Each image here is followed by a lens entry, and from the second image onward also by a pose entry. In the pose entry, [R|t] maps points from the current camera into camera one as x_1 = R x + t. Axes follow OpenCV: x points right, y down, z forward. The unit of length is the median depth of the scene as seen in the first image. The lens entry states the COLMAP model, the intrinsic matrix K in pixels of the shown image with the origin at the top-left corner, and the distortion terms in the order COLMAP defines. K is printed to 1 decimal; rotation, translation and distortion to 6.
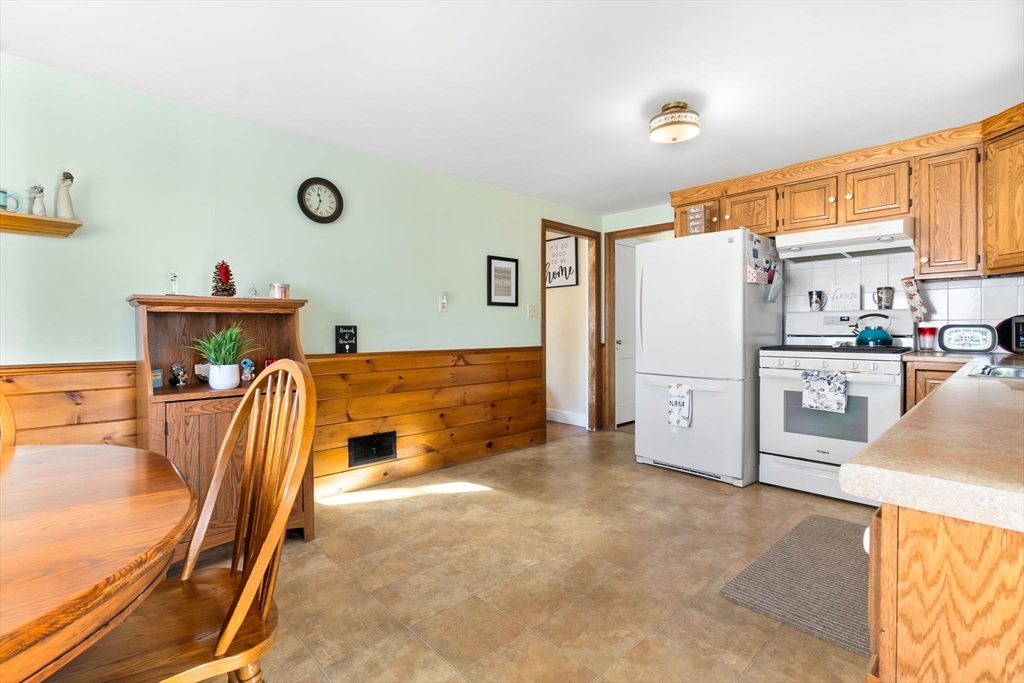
lens RADIAL K [[484.4, 0, 510.7], [0, 484.4, 334.1], [0, 0, 1]] dist [-0.002176, 0.000212]
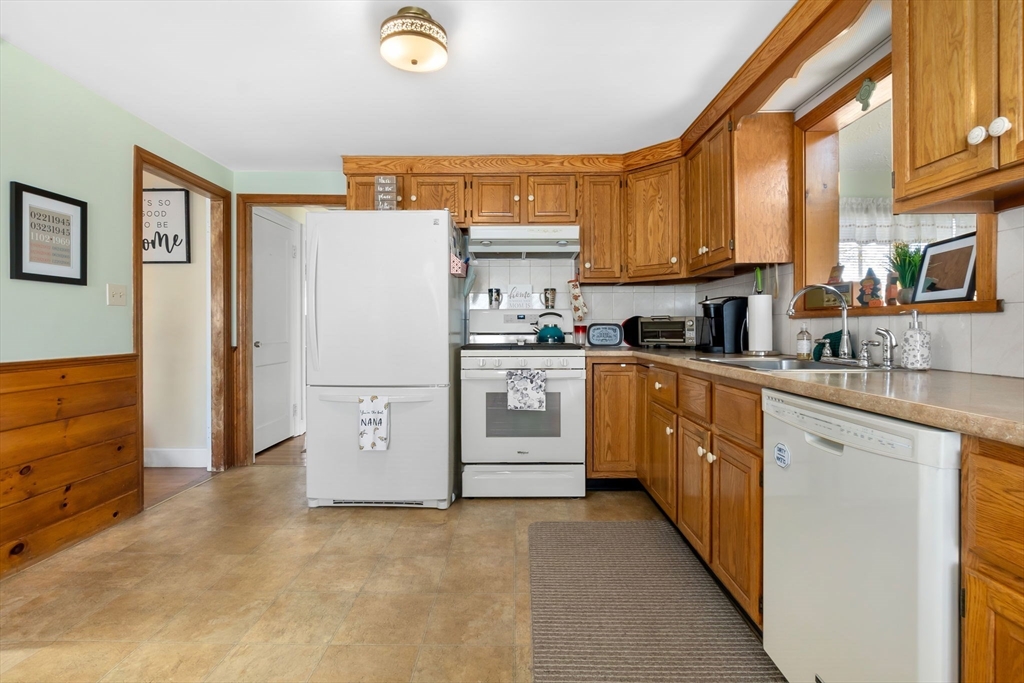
lens RADIAL K [[476.9, 0, 514.8], [0, 476.9, 329.0], [0, 0, 1]] dist [-0.004326, 0.000470]
pose [[0.683496, 0.001291, 0.729953, -0.059658], [0.006099, 0.999953, -0.007479, 0.001521], [-0.729928, 0.009564, 0.683457, 0.310056]]
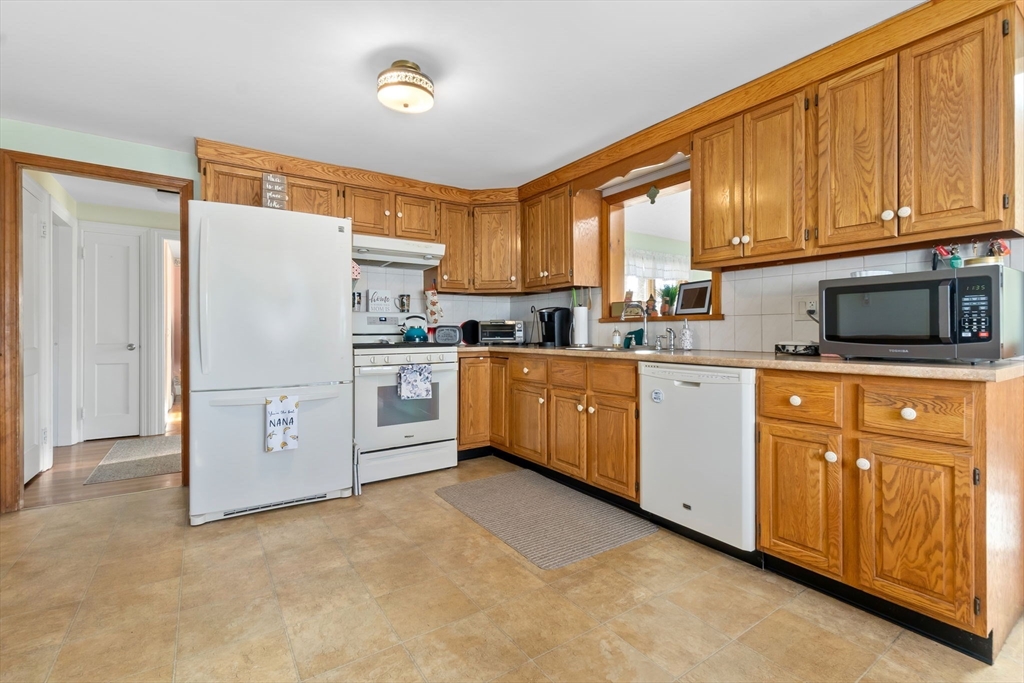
lens RADIAL K [[465.9, 0, 514.9], [0, 465.9, 332.3], [0, 0, 1]] dist [0.000614, 0.000465]
pose [[0.142831, 0.001700, 0.989746, -0.347930], [0.012133, 0.999920, -0.003469, 0.006763], [-0.989673, 0.012504, 0.142799, 0.525598]]
